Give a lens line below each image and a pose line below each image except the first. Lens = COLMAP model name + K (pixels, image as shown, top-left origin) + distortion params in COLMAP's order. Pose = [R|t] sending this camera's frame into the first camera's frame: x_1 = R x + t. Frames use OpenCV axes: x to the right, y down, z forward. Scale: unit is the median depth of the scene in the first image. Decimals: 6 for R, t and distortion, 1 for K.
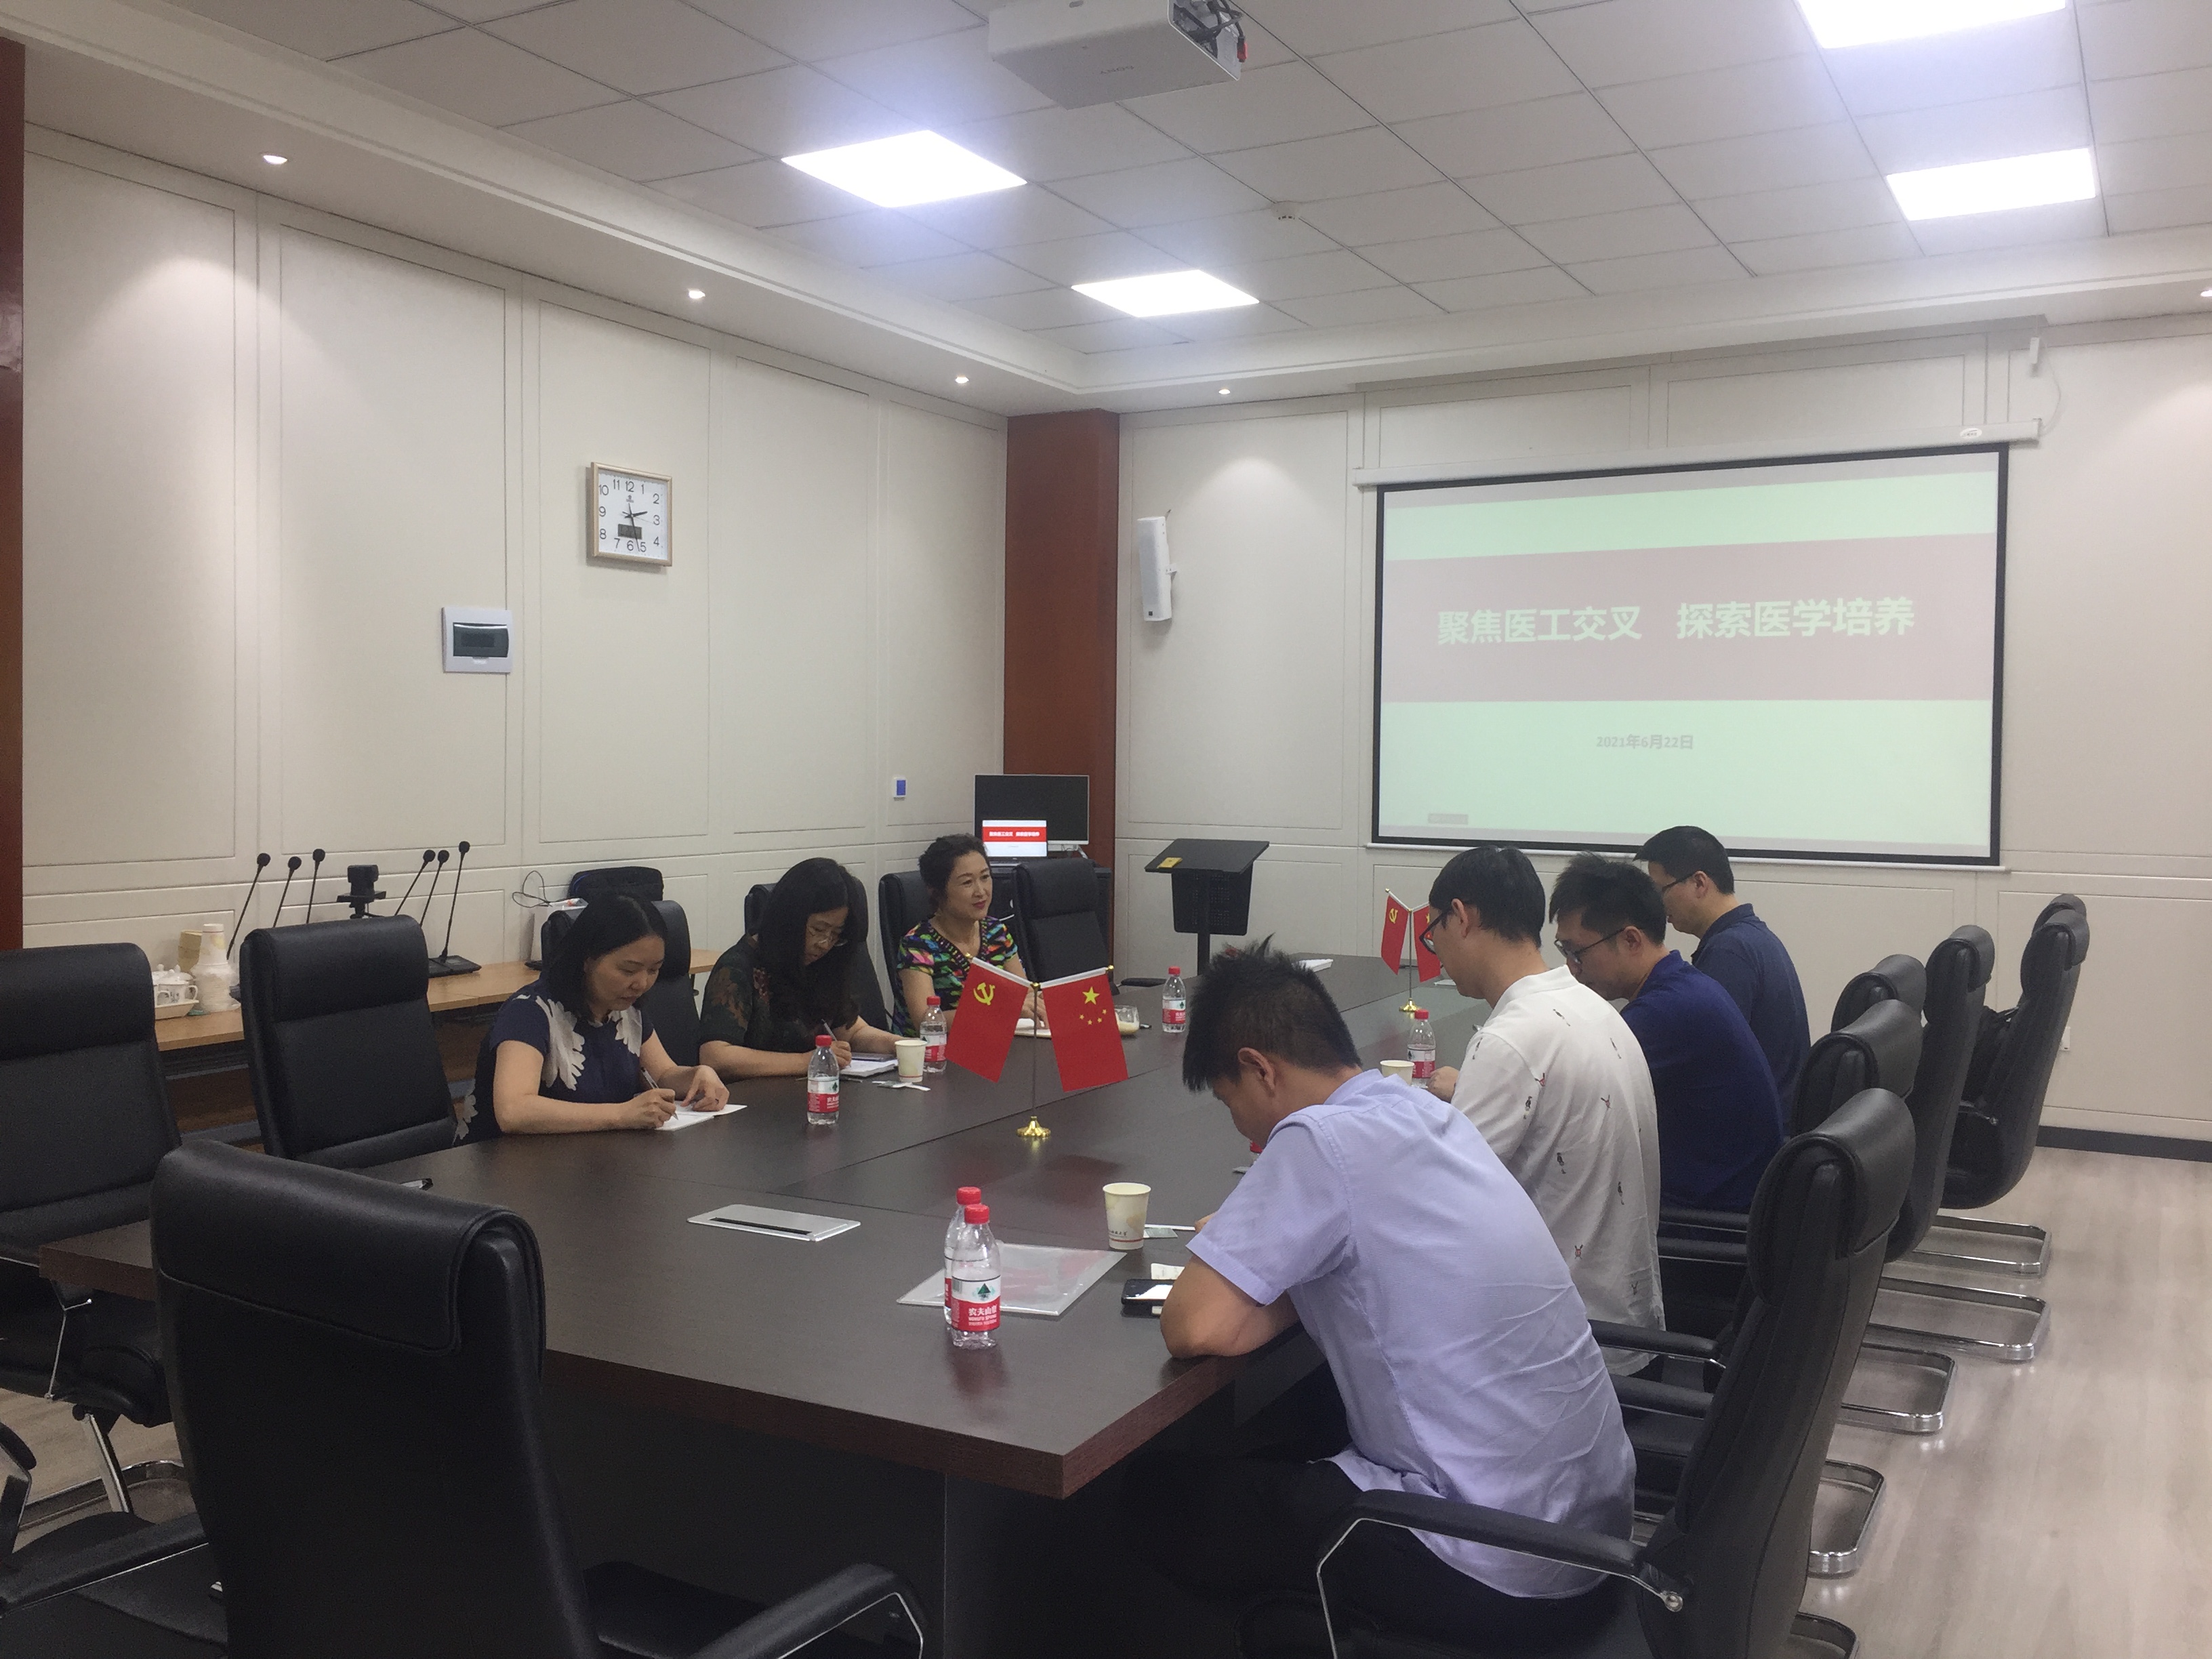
lens RADIAL K [[1849.8, 0, 1106.2], [0, 1849.8, 840.8], [0, 0, 1]] dist [0.016348, -0.024934]
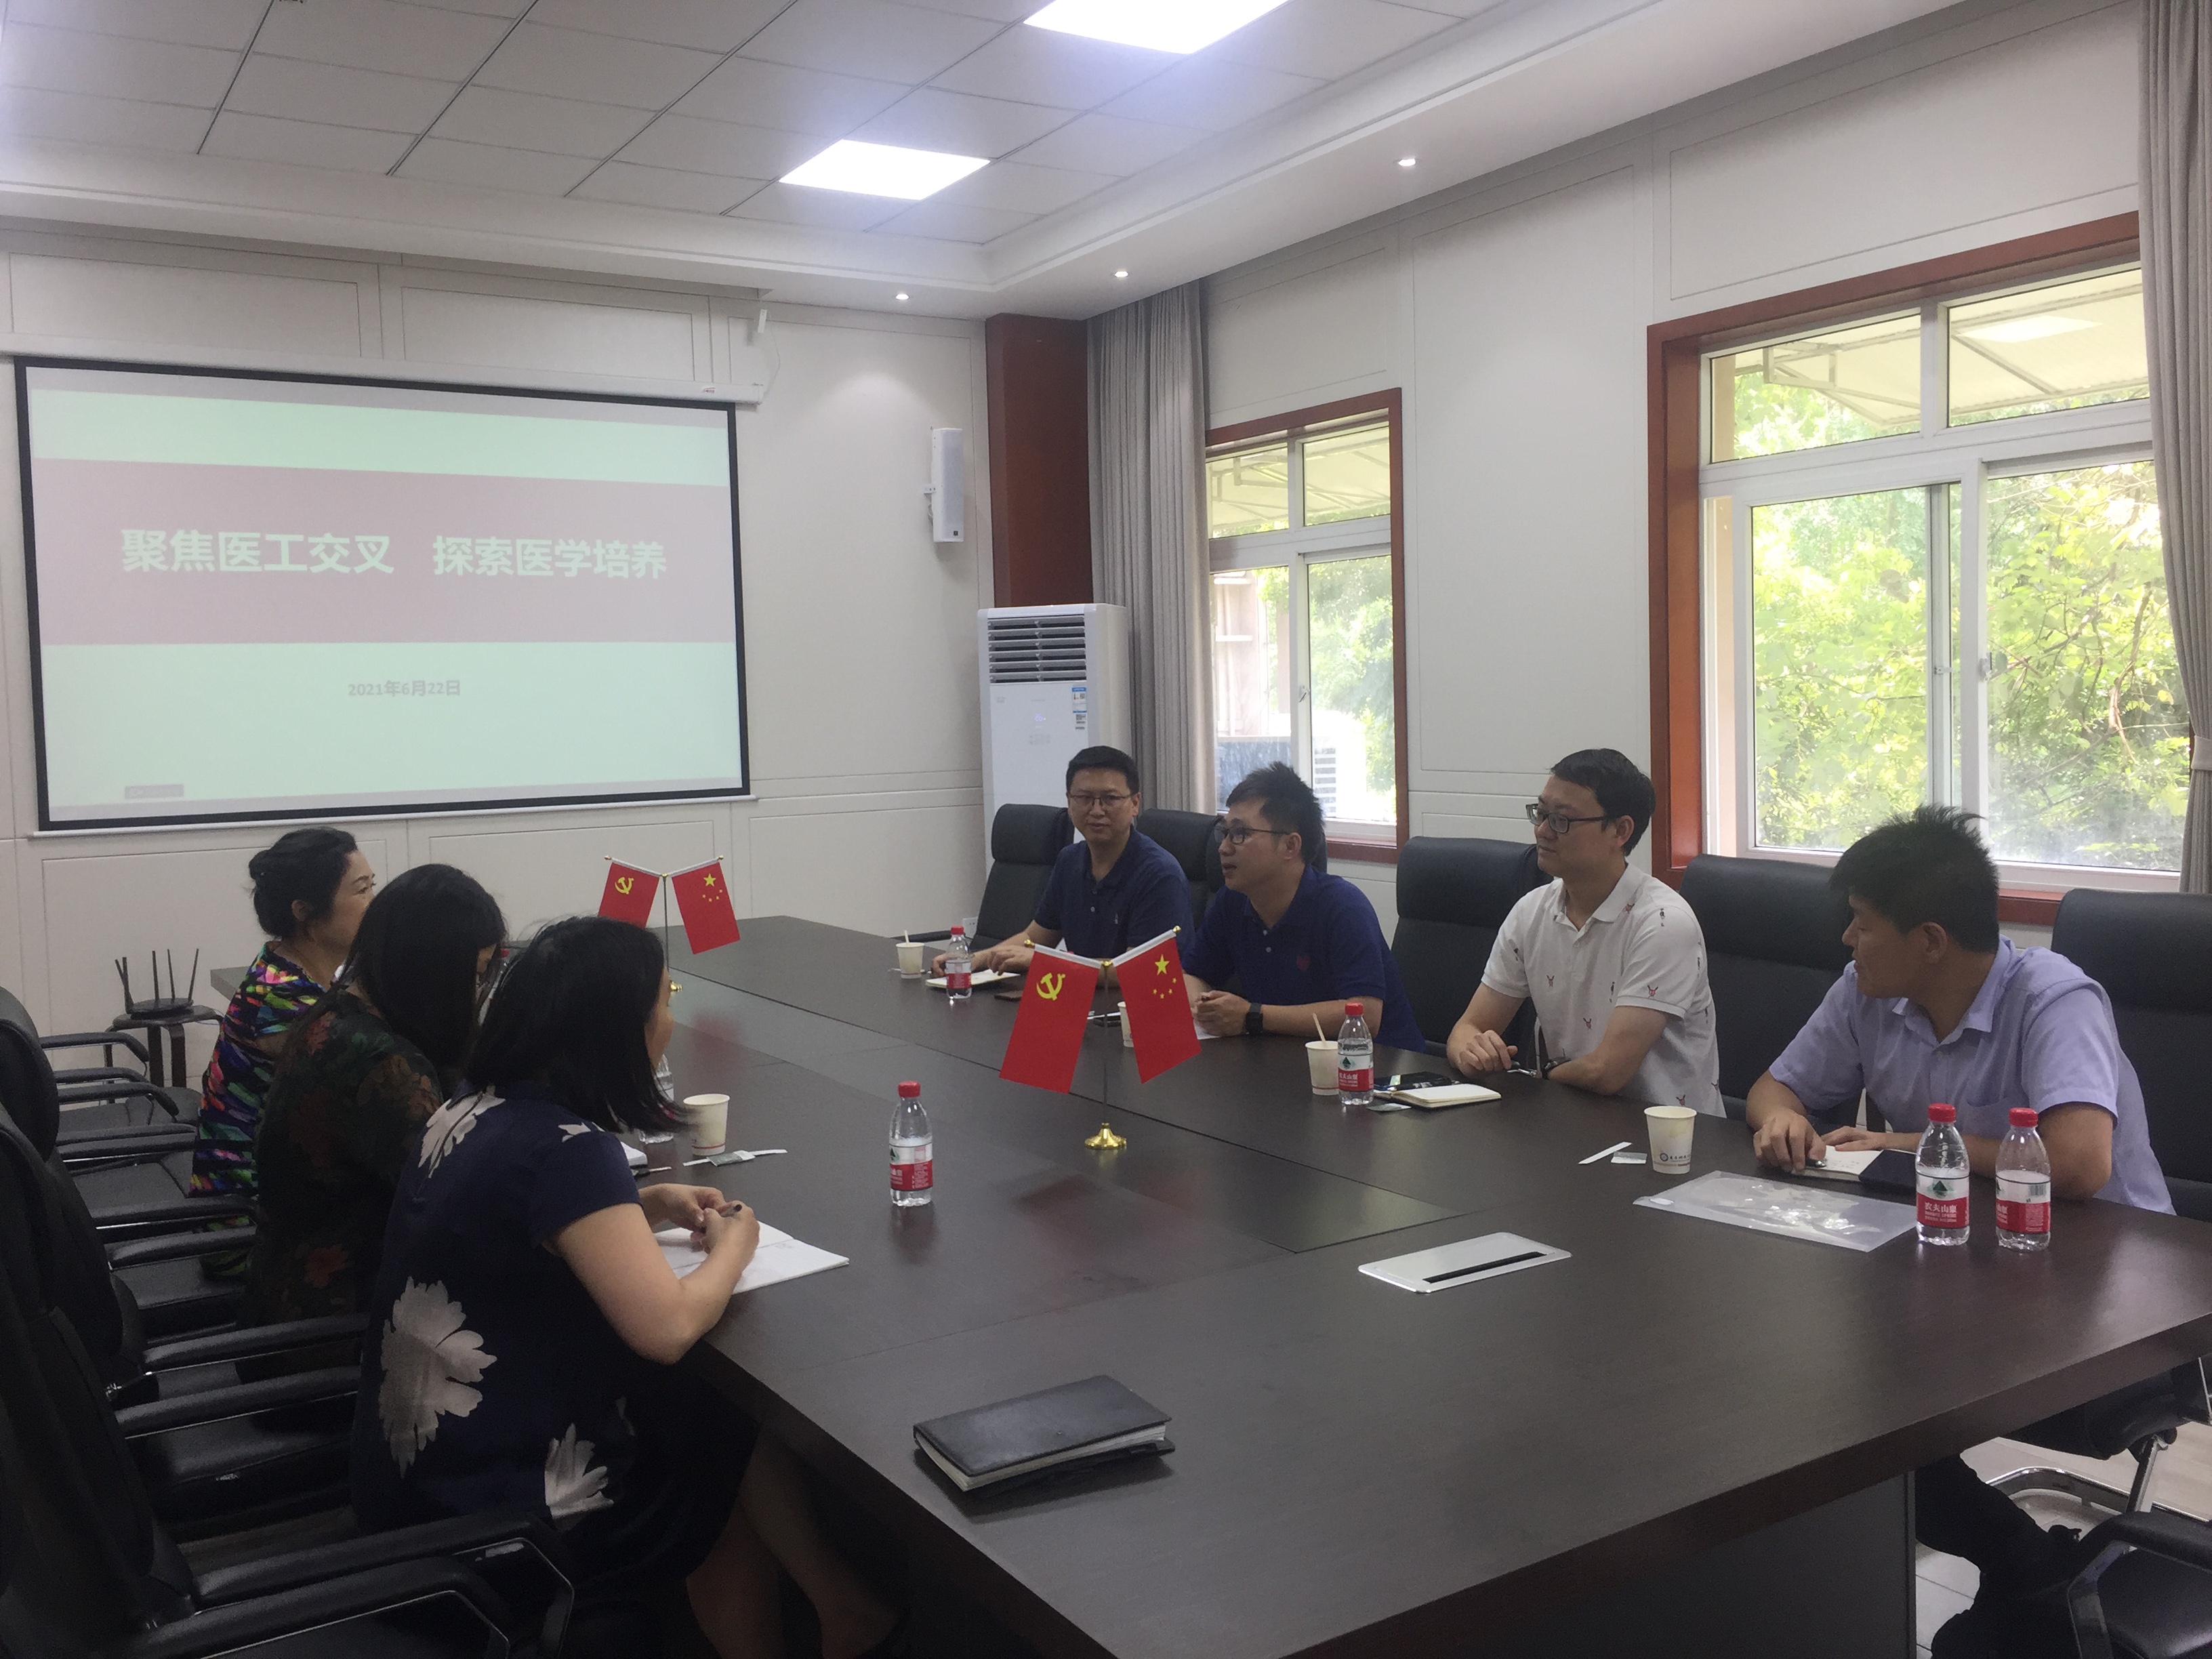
lens RADIAL K [[1849.8, 0, 1111.2], [0, 1849.8, 813.5], [0, 0, 1]] dist [0.016348, -0.024934]
pose [[0.469404, -0.077532, 0.879573, -0.352947], [0.071556, 0.996201, 0.049625, -0.013615], [-0.880079, 0.039645, 0.473169, 0.285026]]
